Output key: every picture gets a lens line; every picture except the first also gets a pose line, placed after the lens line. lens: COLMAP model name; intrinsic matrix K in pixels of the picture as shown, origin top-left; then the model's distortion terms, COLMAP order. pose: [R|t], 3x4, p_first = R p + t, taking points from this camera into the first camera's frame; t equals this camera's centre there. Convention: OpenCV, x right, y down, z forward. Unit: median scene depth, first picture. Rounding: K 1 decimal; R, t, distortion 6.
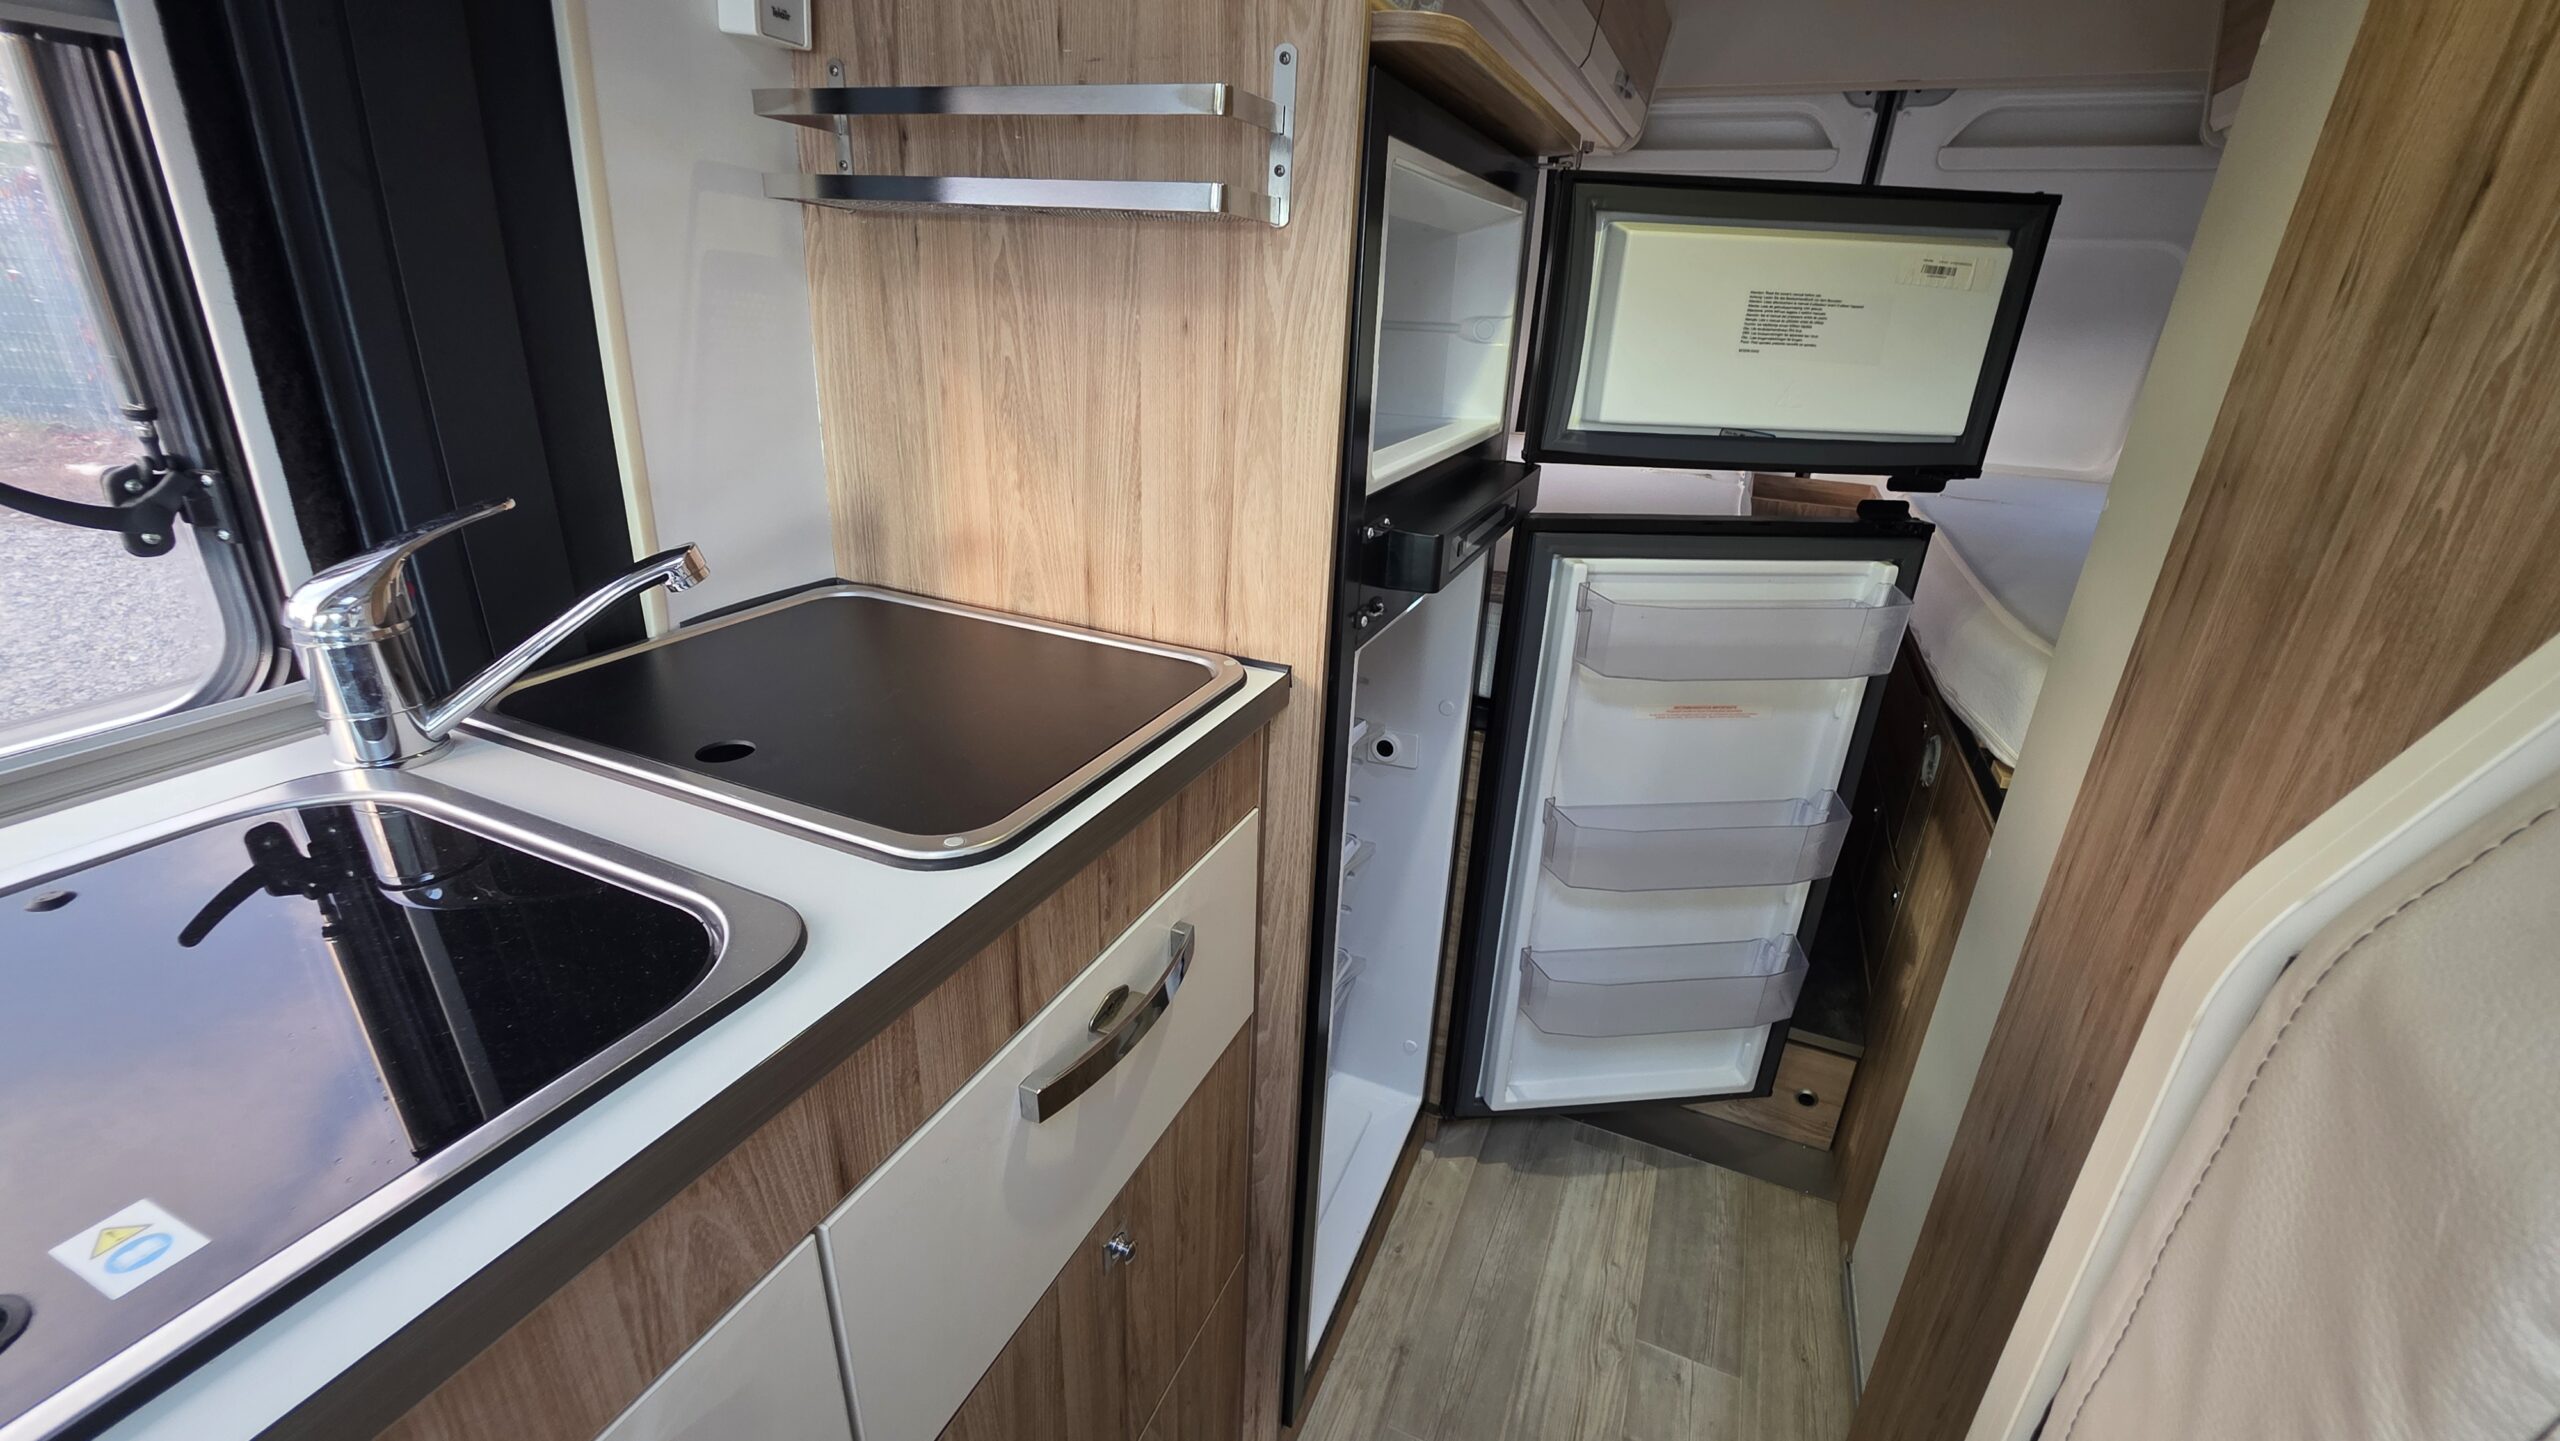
lens RADIAL K [[1023.2, 0, 1291.7], [0, 1023.2, 708.3], [0, 0, 1]] dist [0.003668, -0.000093]
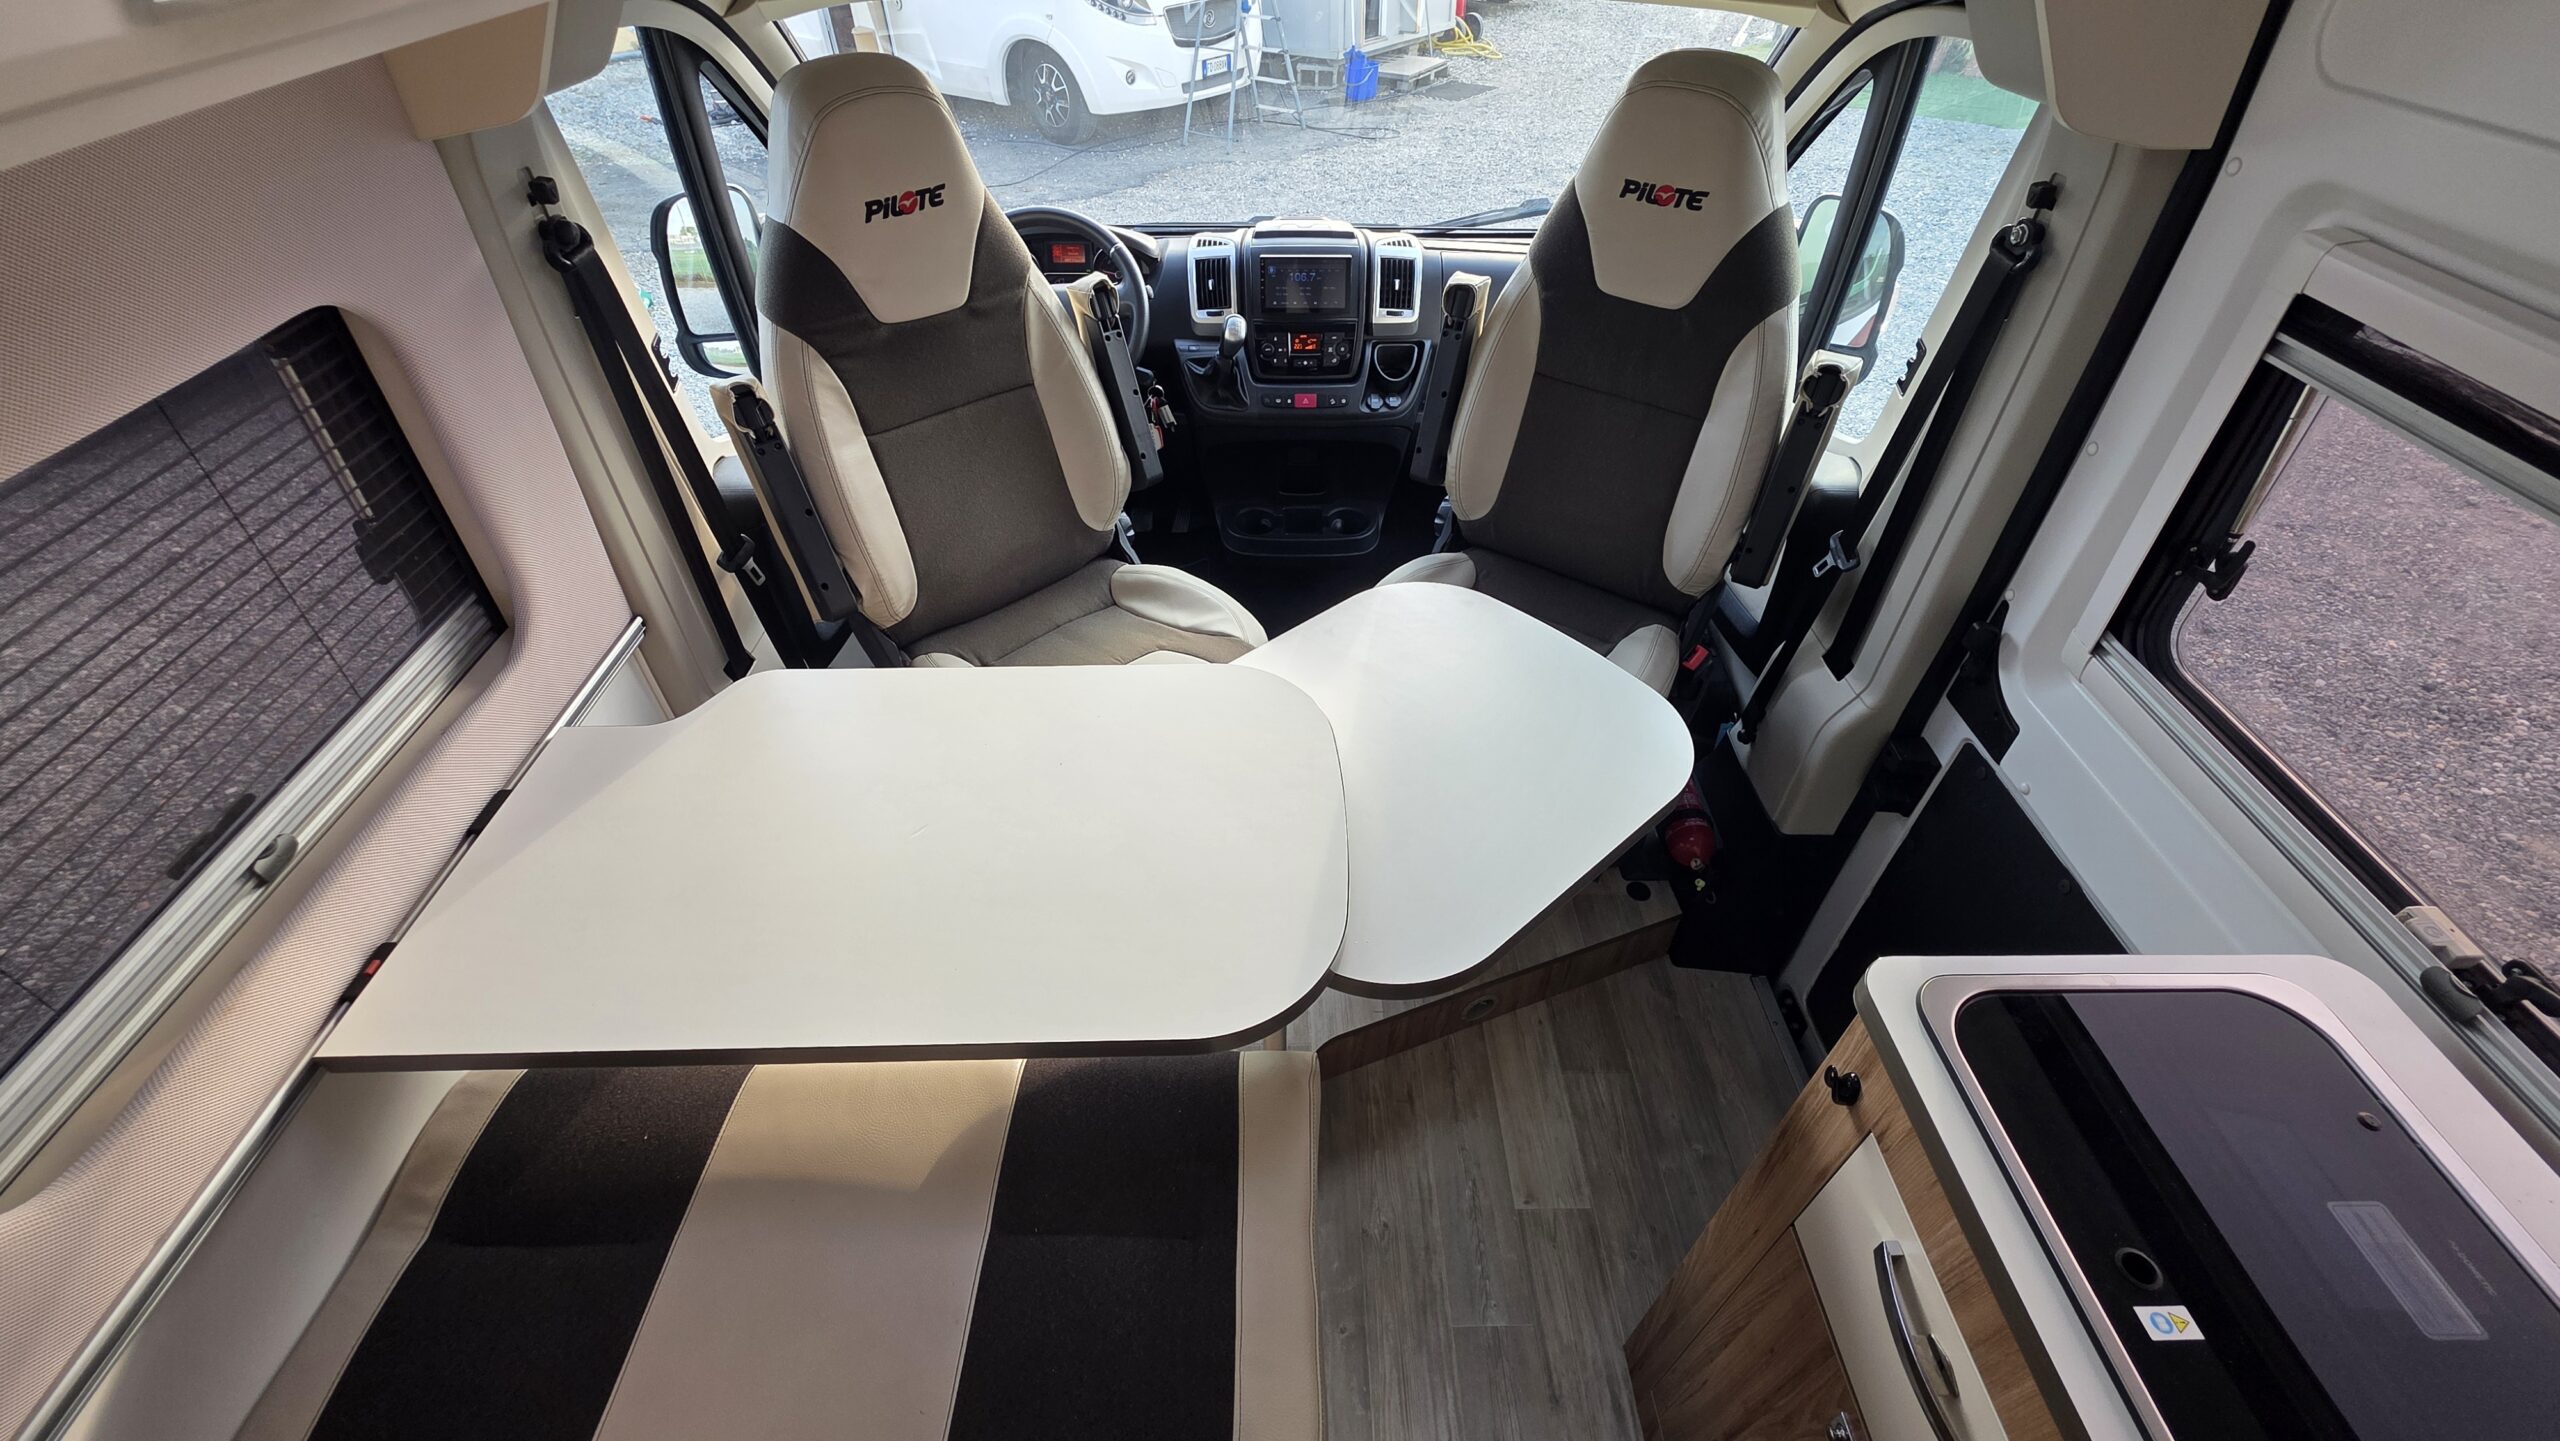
lens RADIAL K [[1023.2, 0, 1286.3], [0, 1023.2, 715.2], [0, 0, 1]] dist [0.003668, -0.000093]
pose [[-0.908458, 0.243236, -0.339912, 0.446764], [-0.200288, 0.460457, 0.864791, -0.660885], [0.366863, 0.853707, -0.369589, -0.028471]]
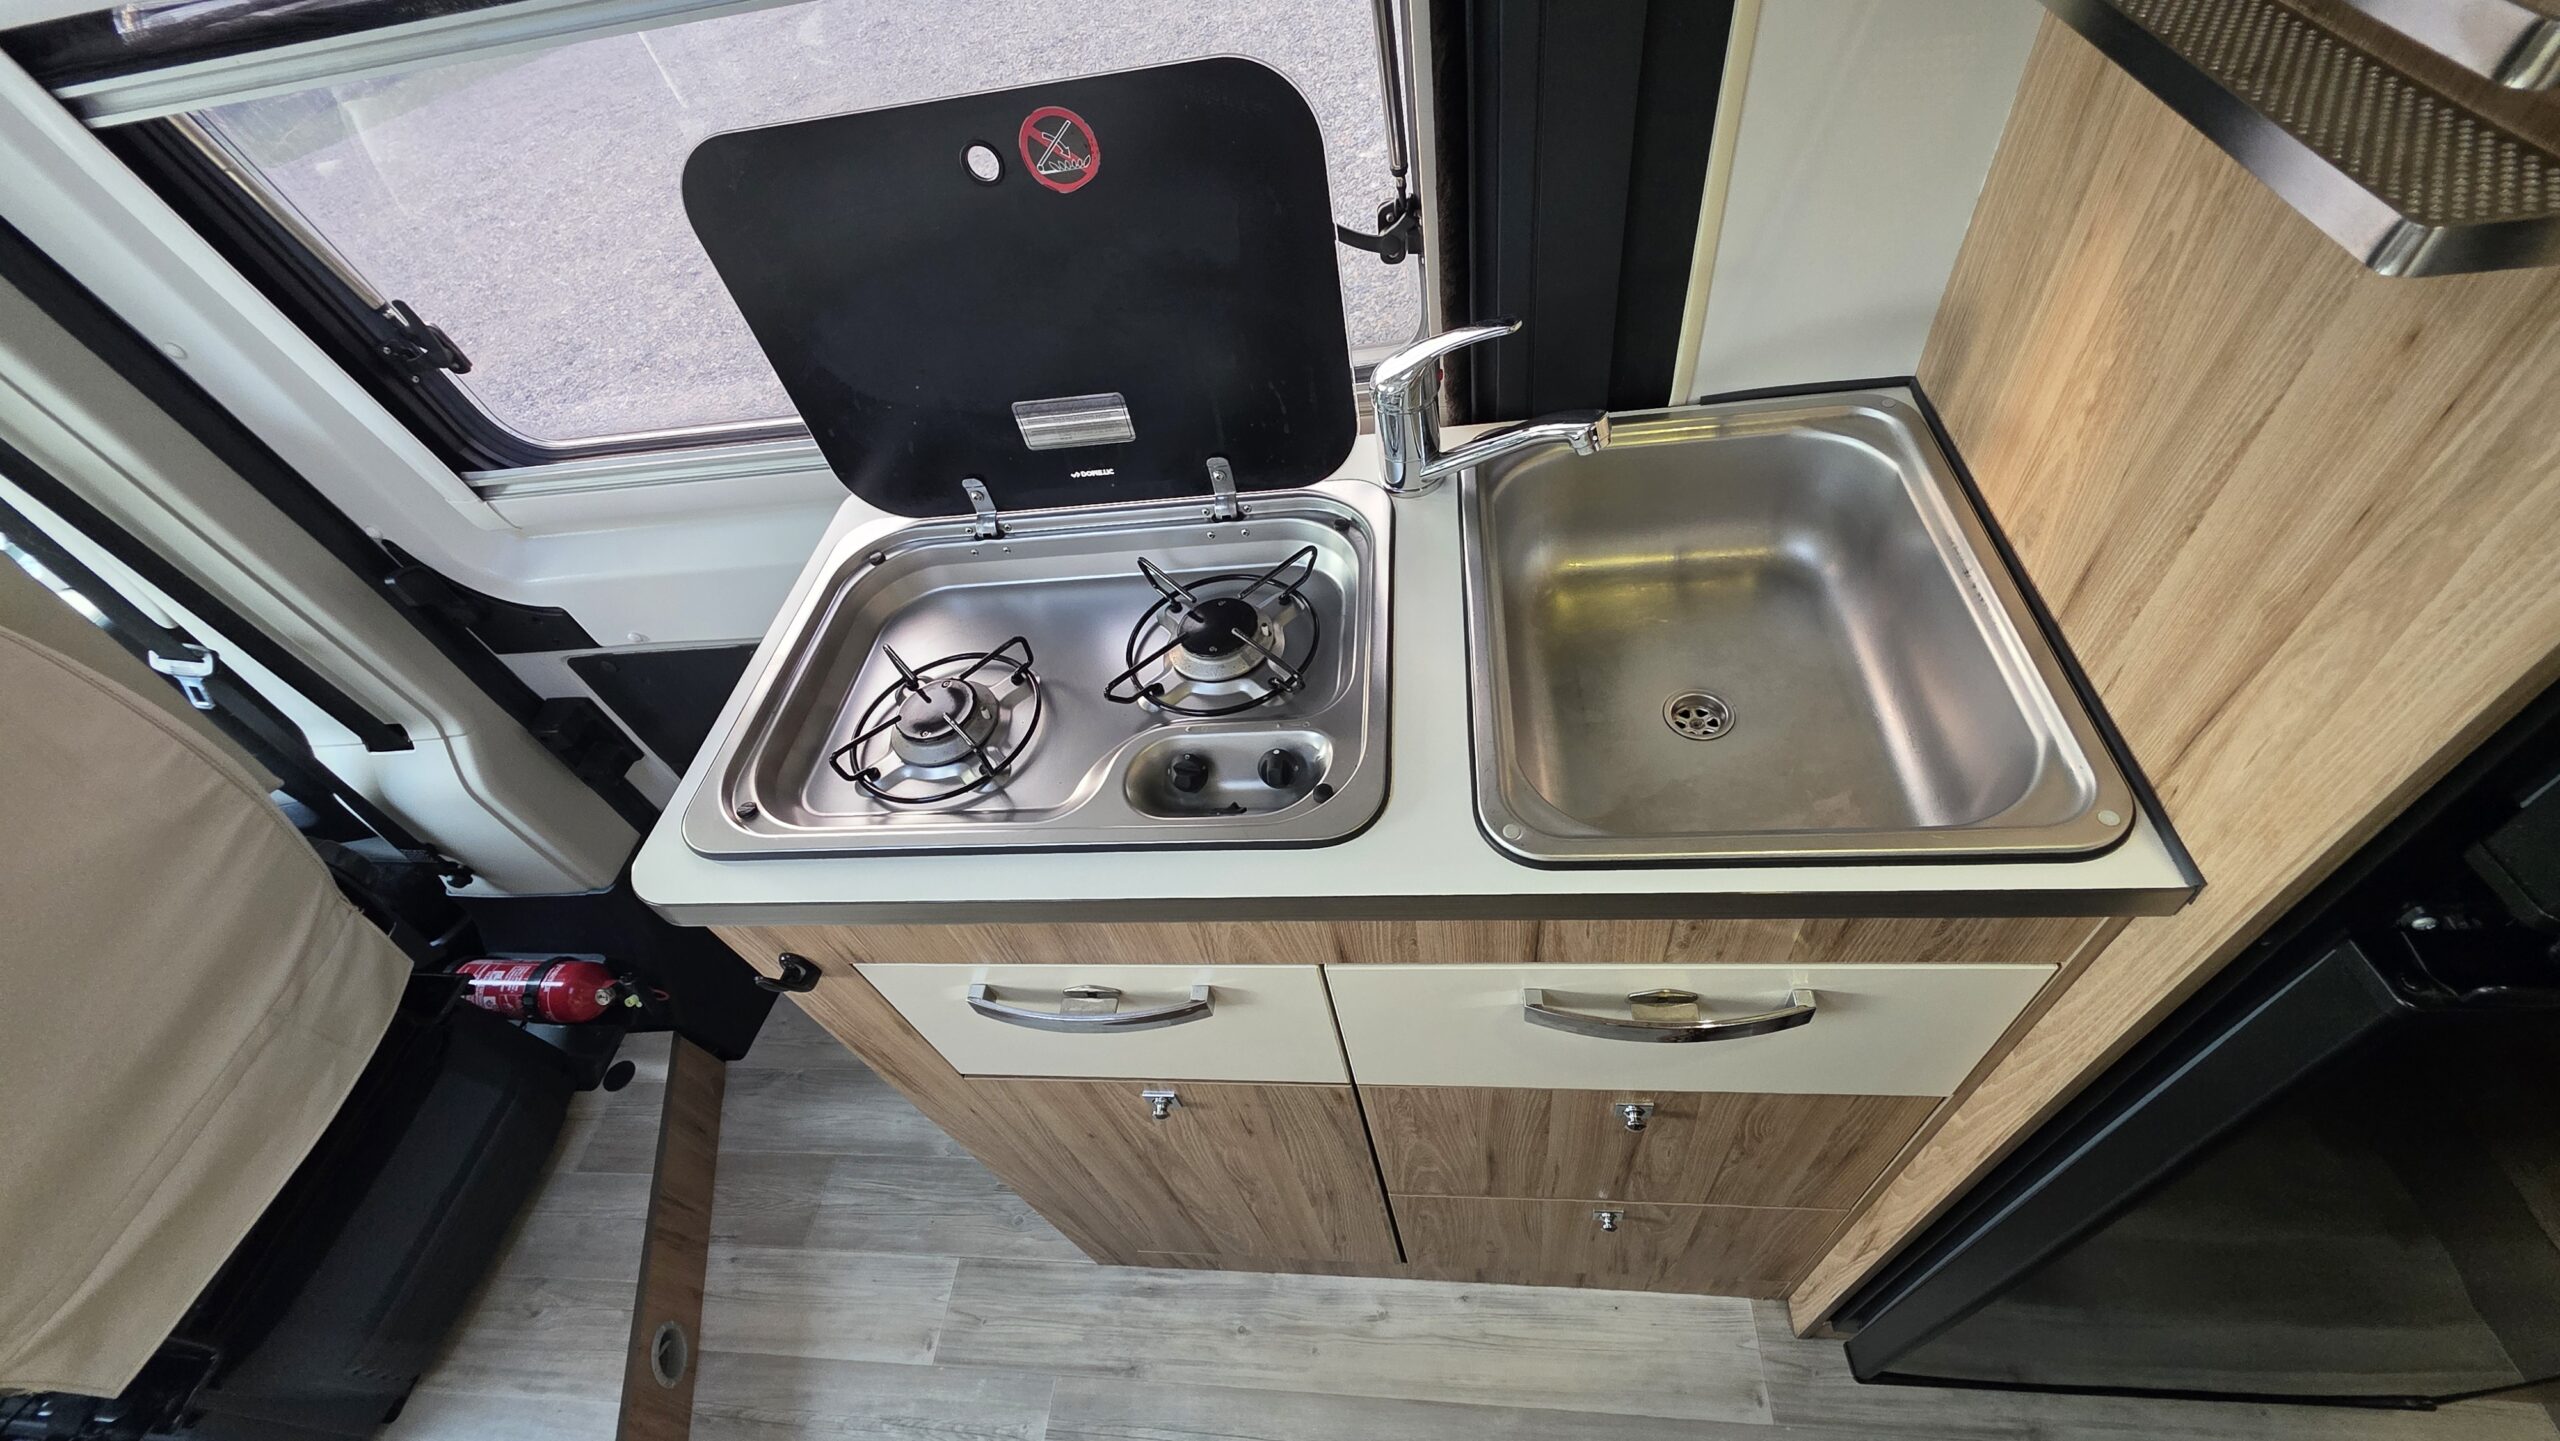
lens RADIAL K [[1023.2, 0, 1290.0], [0, 1023.2, 718.8], [0, 0, 1]] dist [0.003668, -0.000093]
pose [[0.316651, 0.650909, -0.689963, 0.194772], [-0.198466, 0.756758, 0.622839, -0.408598], [0.927547, -0.060289, 0.368812, 0.229316]]
